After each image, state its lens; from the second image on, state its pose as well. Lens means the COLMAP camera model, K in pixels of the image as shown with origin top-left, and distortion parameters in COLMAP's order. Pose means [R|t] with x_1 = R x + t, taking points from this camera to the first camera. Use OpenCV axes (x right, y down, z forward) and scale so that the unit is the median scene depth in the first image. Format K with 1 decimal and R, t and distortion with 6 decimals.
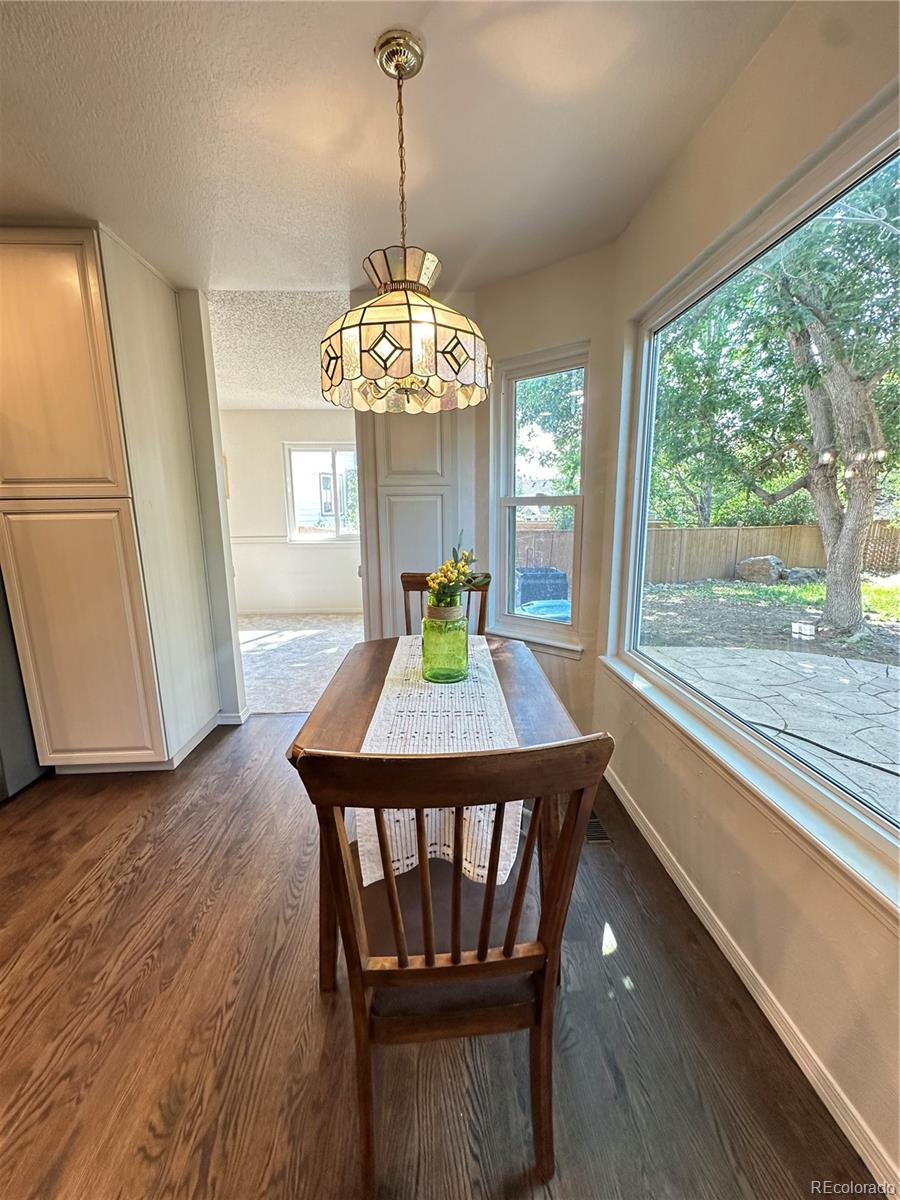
lens RADIAL K [[480.5, 0, 449.8], [0, 480.5, 599.4], [0, 0, 1]] dist [-0.002719, 0.000392]
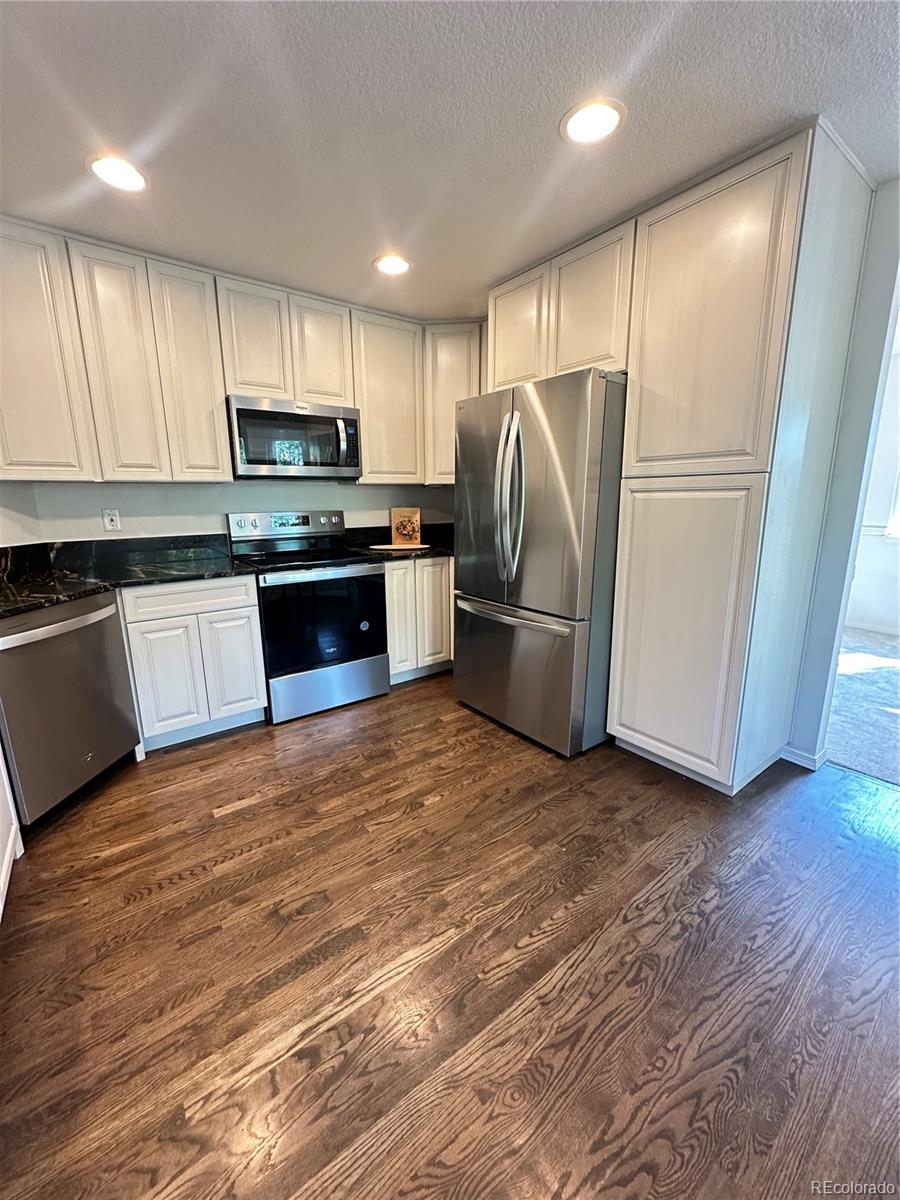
lens RADIAL K [[480.5, 0, 449.4], [0, 480.5, 600.2], [0, 0, 1]] dist [-0.002719, 0.000392]
pose [[0.558876, 0.181466, -0.809152, -0.271007], [-0.151764, 0.981665, 0.115333, -0.009659], [0.815245, 0.058343, 0.576169, 0.097996]]
